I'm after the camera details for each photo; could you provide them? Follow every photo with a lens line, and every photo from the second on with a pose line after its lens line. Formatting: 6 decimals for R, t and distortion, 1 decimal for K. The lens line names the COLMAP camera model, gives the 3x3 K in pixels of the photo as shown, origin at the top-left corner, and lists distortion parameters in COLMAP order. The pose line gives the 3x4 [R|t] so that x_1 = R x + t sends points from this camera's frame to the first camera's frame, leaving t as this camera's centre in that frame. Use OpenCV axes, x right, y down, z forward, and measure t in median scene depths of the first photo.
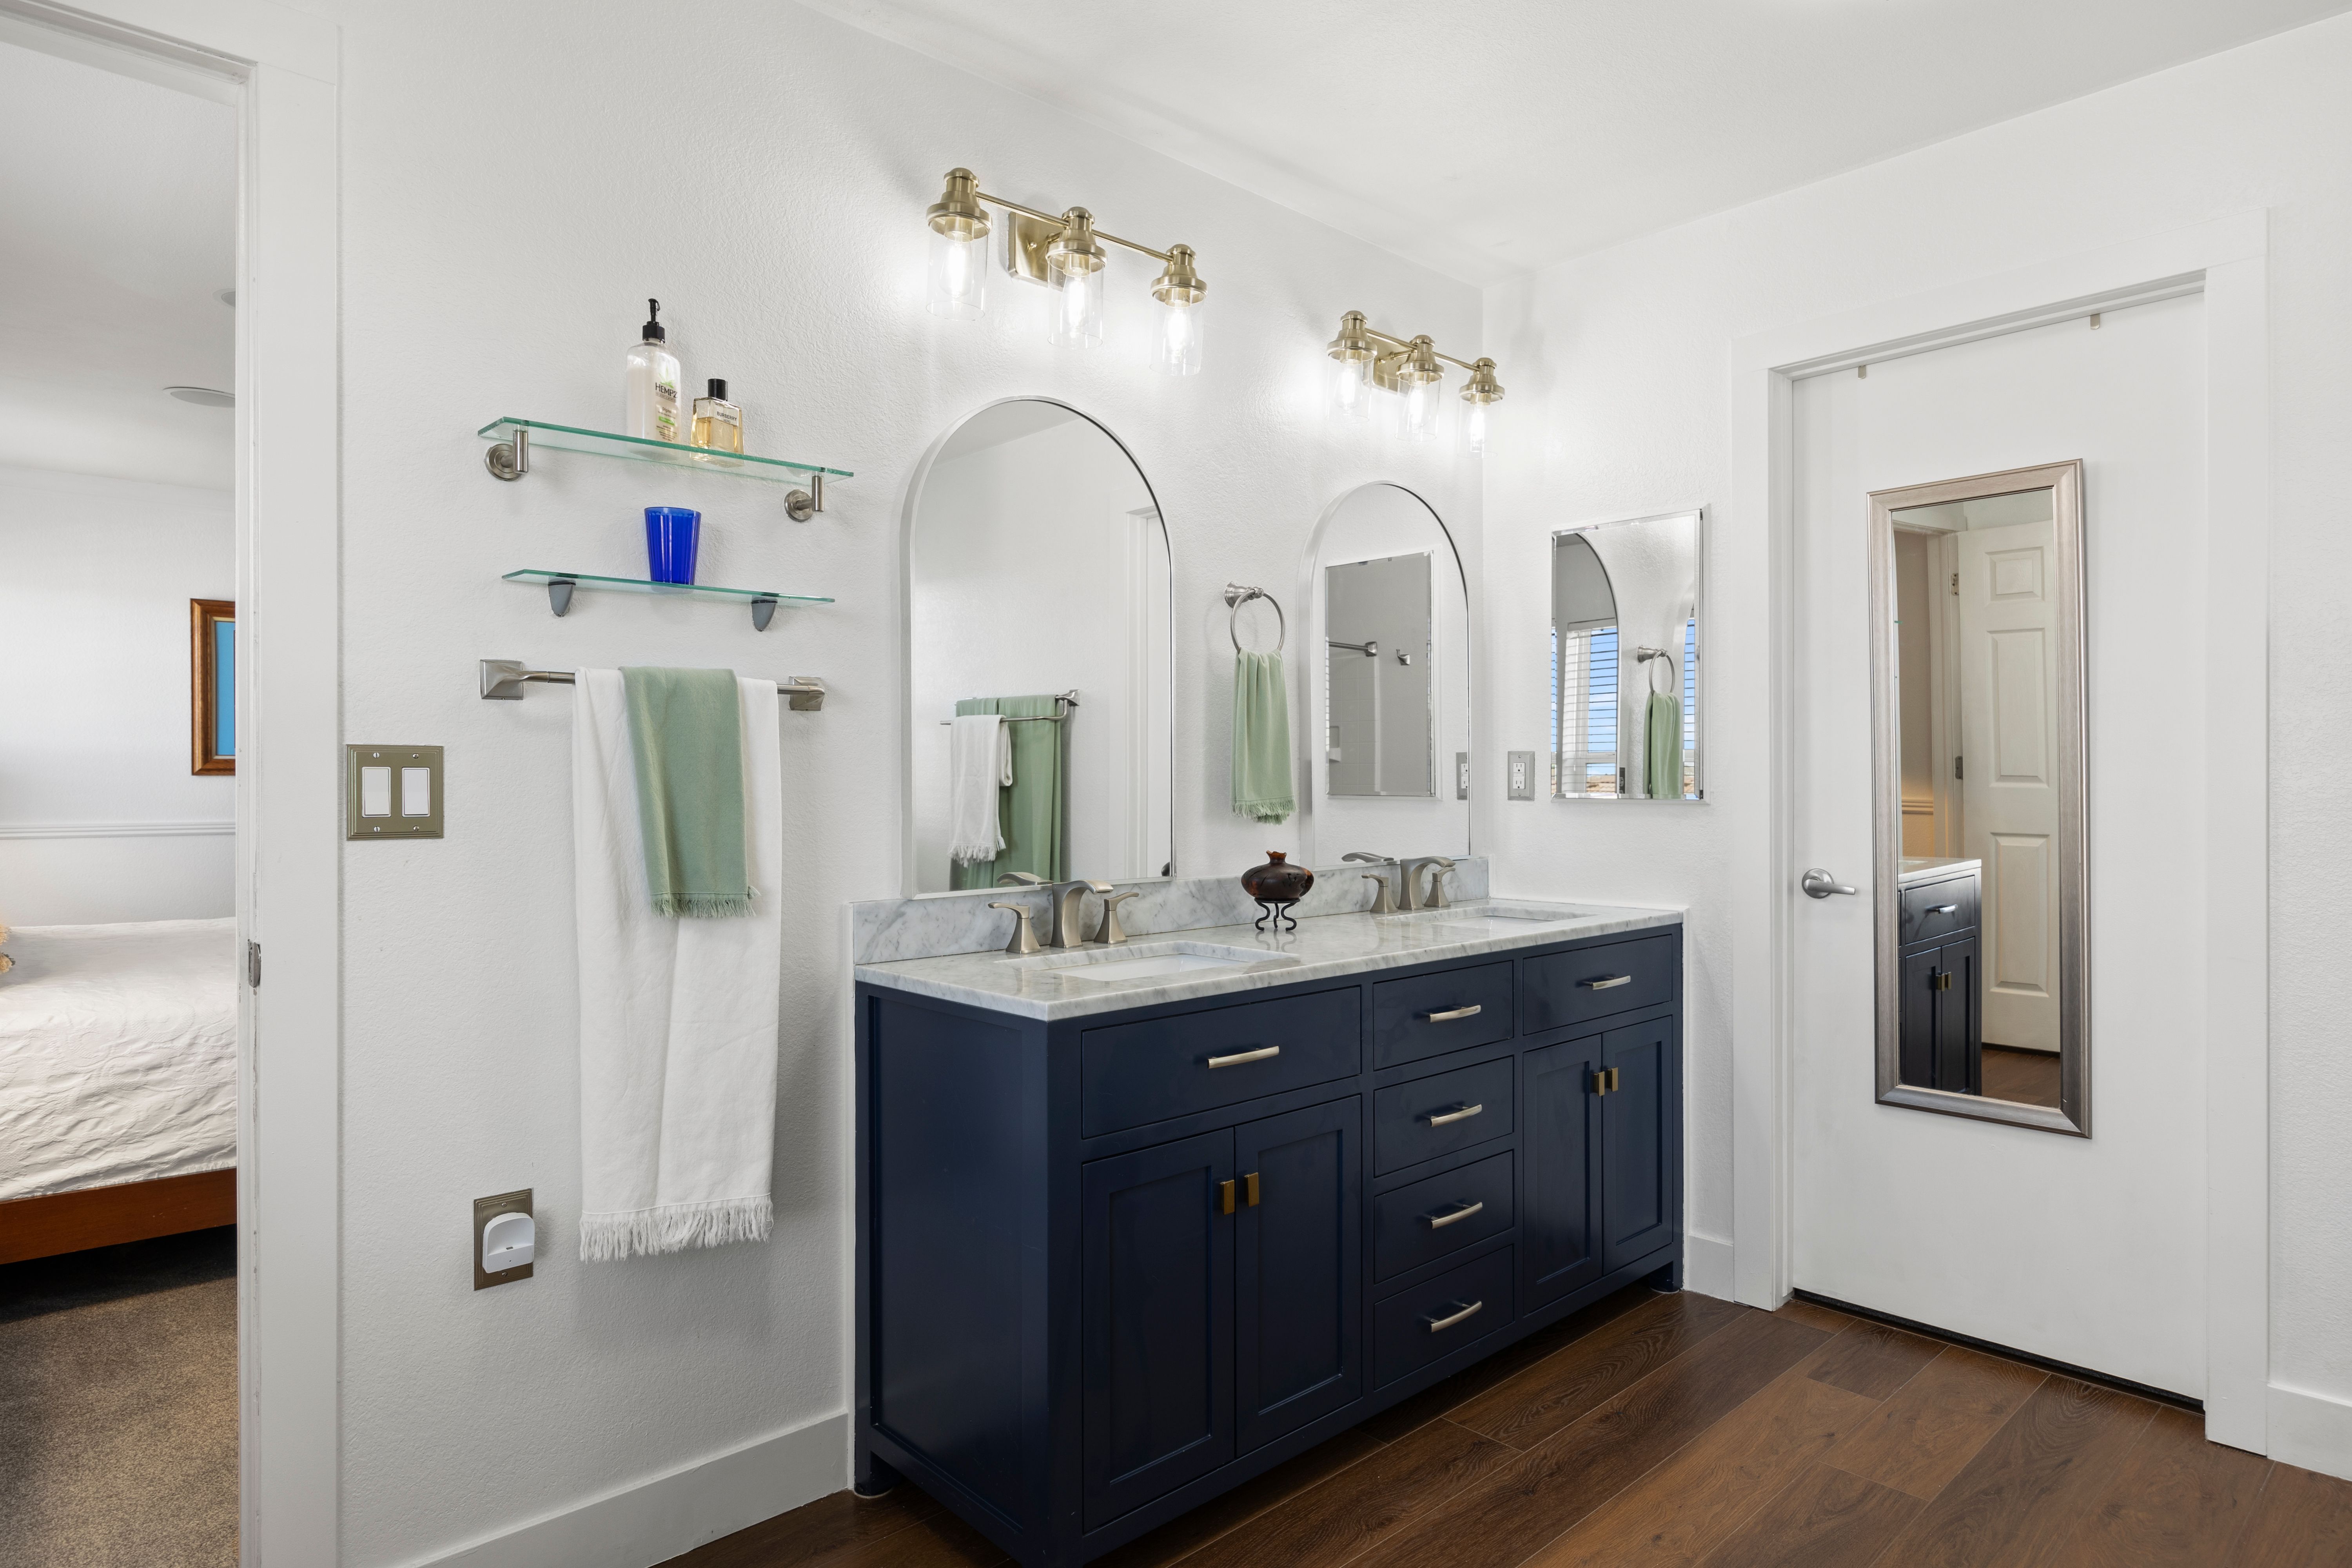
lens RADIAL K [[1296.0, 0, 1174.1], [0, 1296.0, 789.1], [0, 0, 1]] dist [-0.004890, -0.002734]
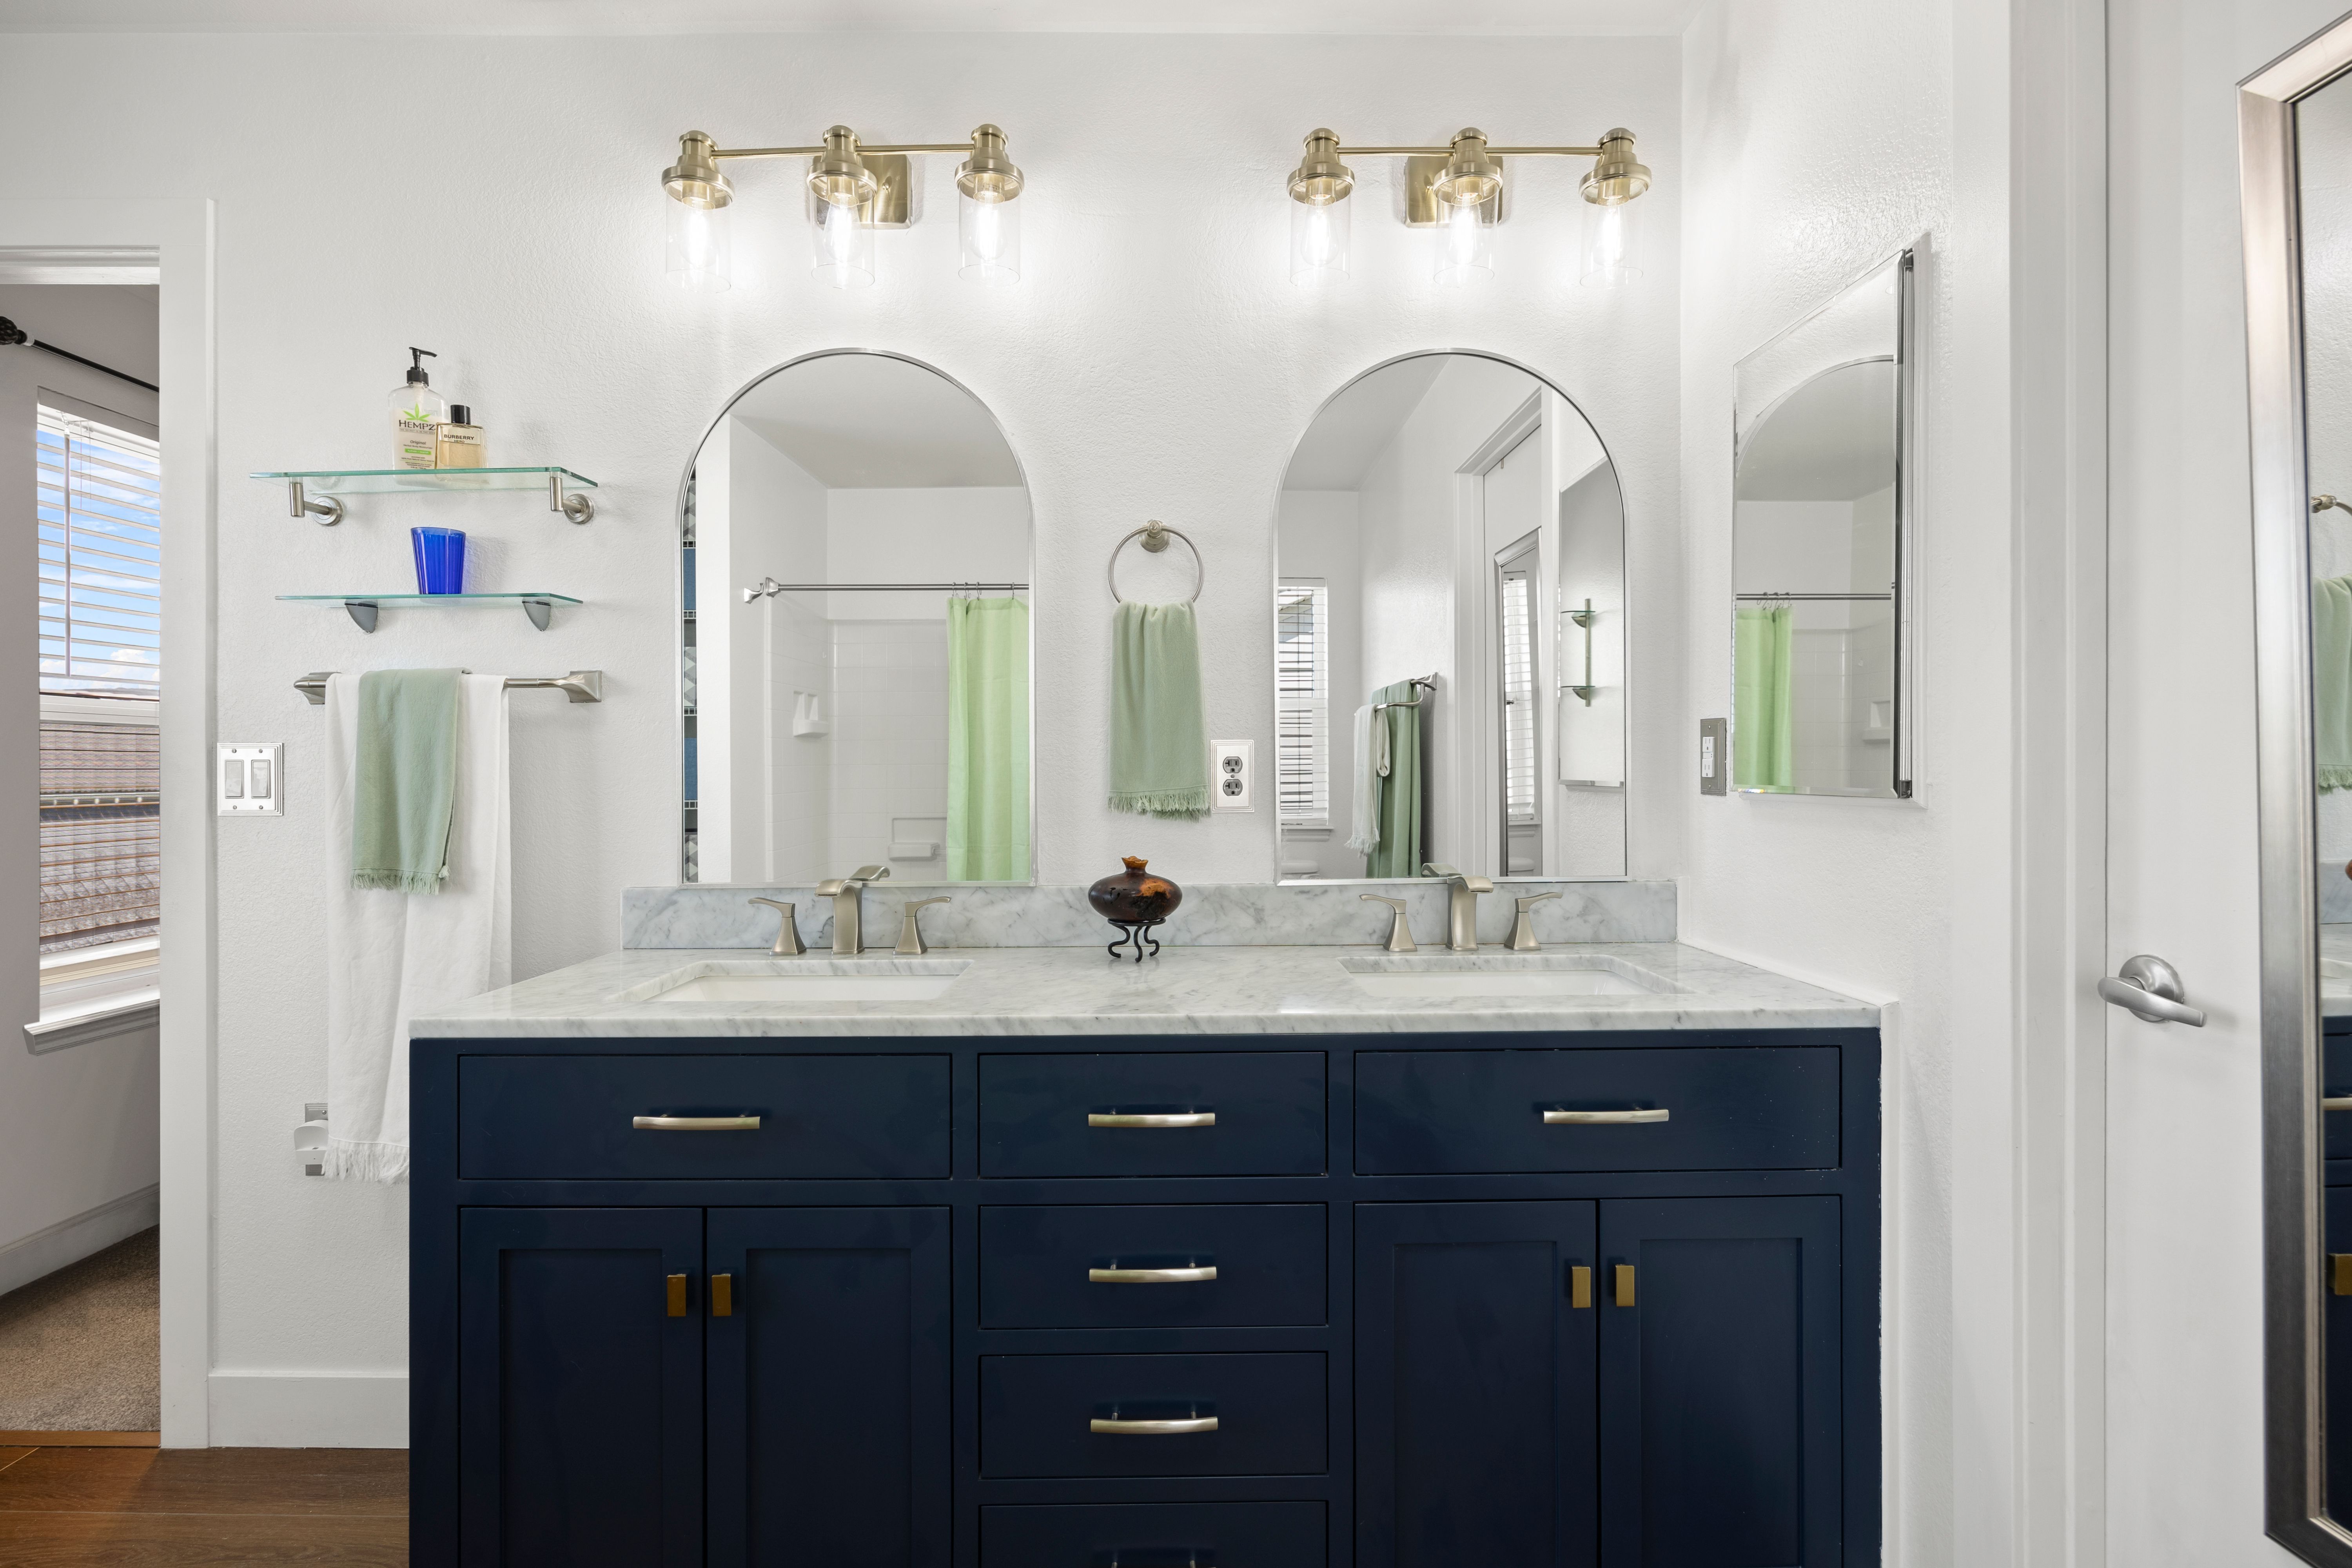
lens RADIAL K [[1137.1, 0, 1179.1], [0, 1137.1, 765.6], [0, 0, 1]] dist [-0.019528, -0.000153]
pose [[0.750852, 0.002339, -0.660466, 0.557119], [-0.001097, 0.999997, 0.002295, -0.009376], [0.660469, -0.000999, 0.750853, 0.511678]]
